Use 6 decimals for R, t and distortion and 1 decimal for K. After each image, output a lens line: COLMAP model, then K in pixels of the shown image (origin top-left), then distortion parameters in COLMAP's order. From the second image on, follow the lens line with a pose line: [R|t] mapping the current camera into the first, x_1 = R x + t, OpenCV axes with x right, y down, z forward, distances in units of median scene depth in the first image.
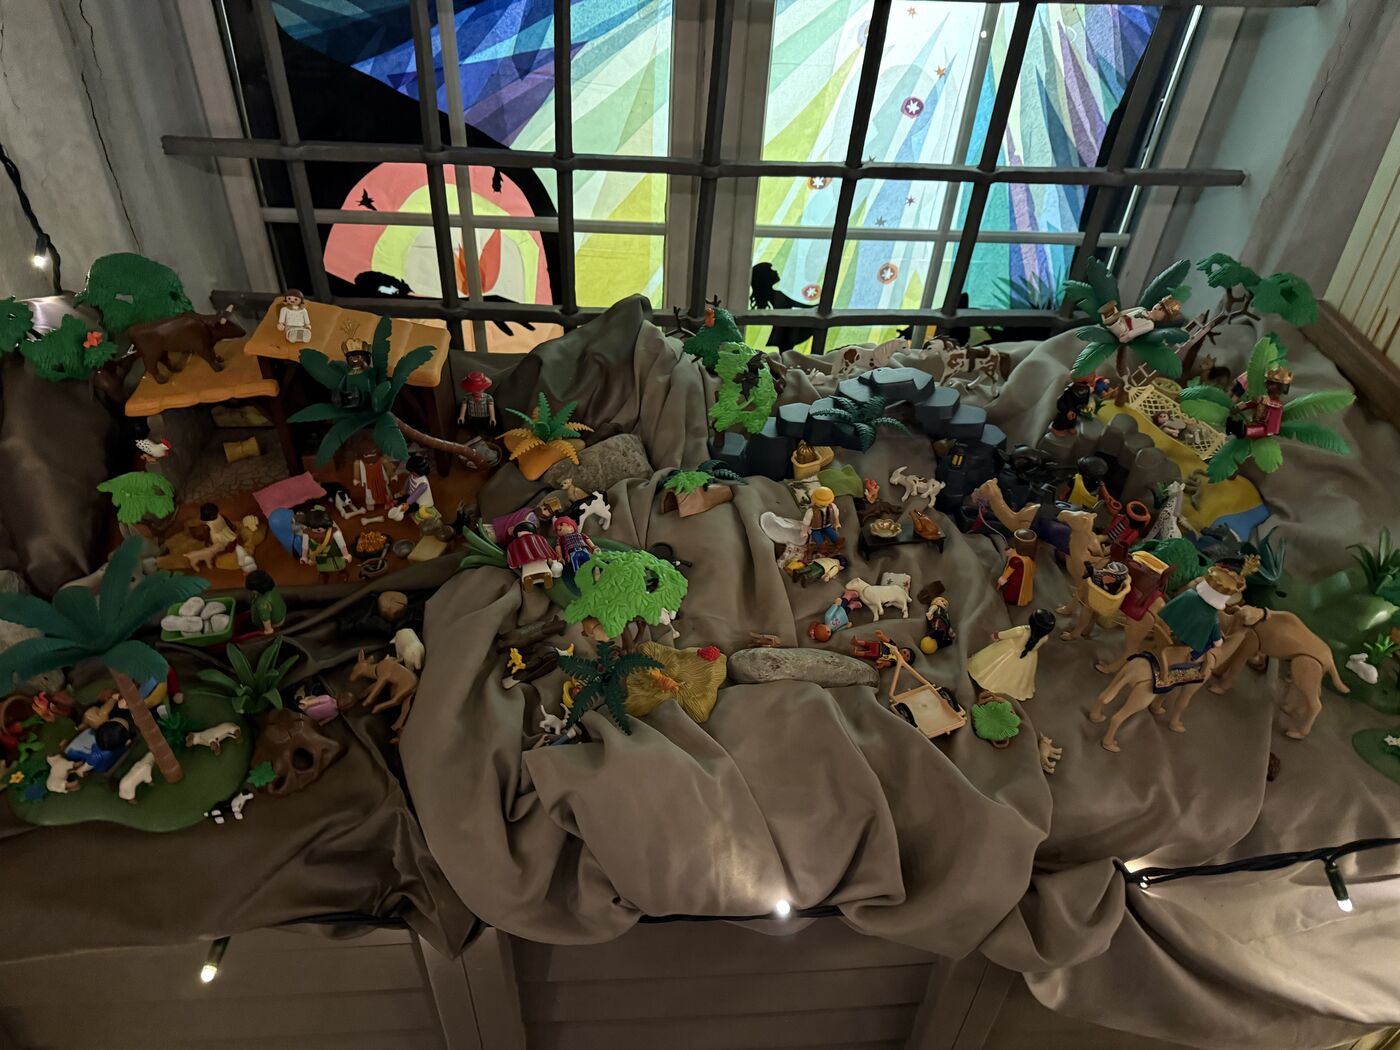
lens RADIAL K [[970.9, 0, 698.6], [0, 970.9, 546.1], [0, 0, 1]] dist [0.028684, -0.052577]
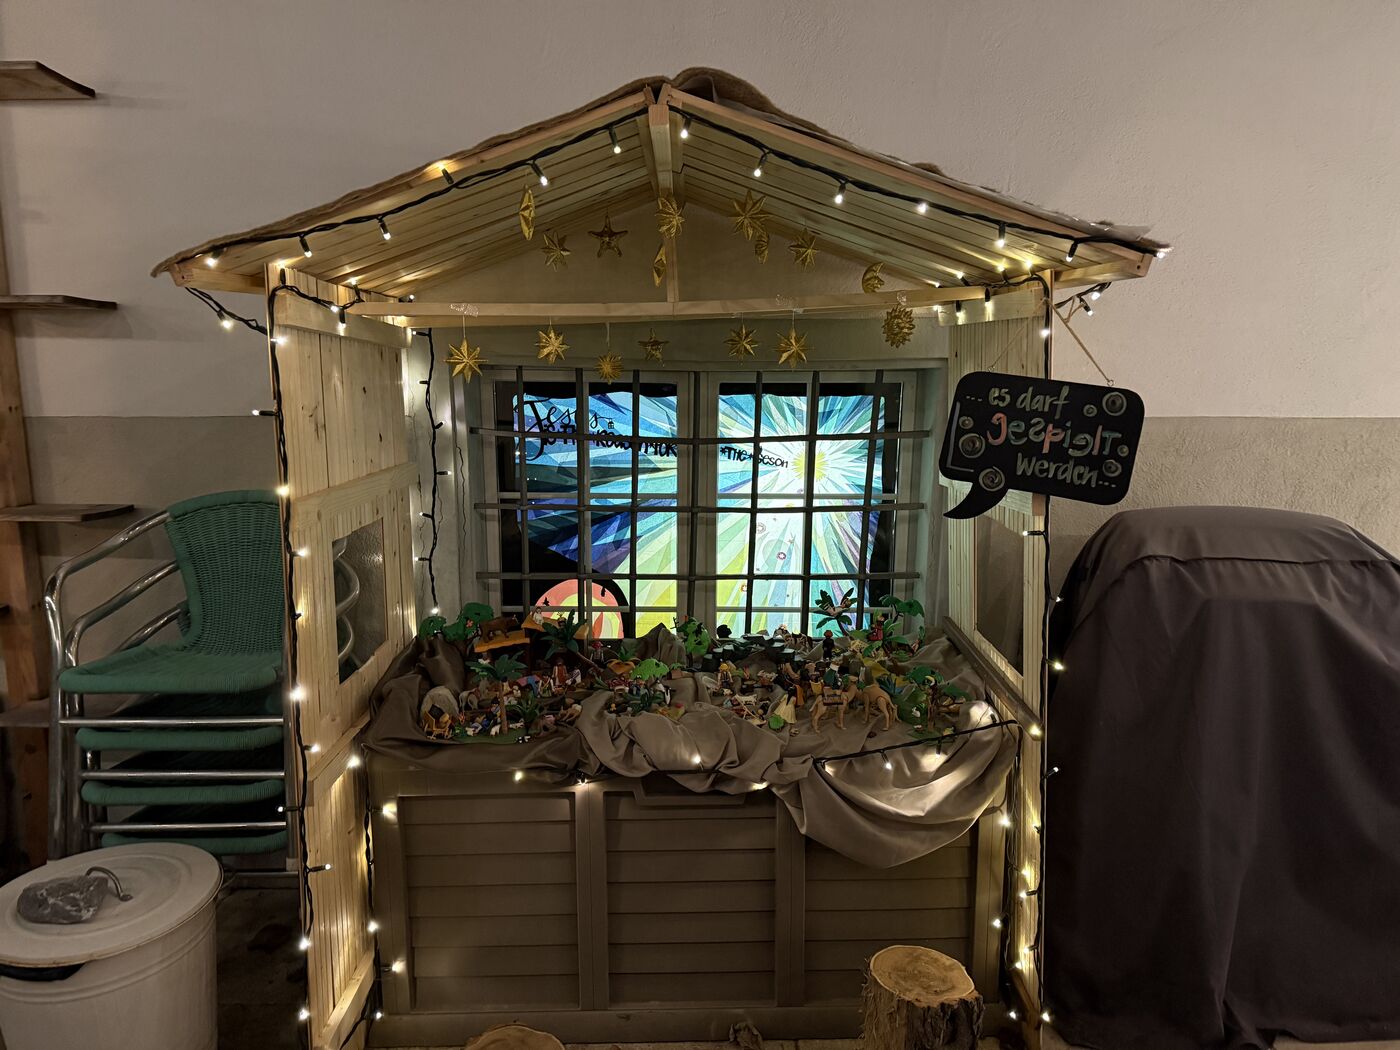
lens RADIAL K [[970.9, 0, 698.6], [0, 970.9, 546.1], [0, 0, 1]] dist [0.028684, -0.052577]
pose [[0.998045, -0.037646, -0.049881, 0.158435], [0.008643, 0.873671, -0.486441, 0.756741], [0.061892, 0.485059, 0.872288, -1.208491]]
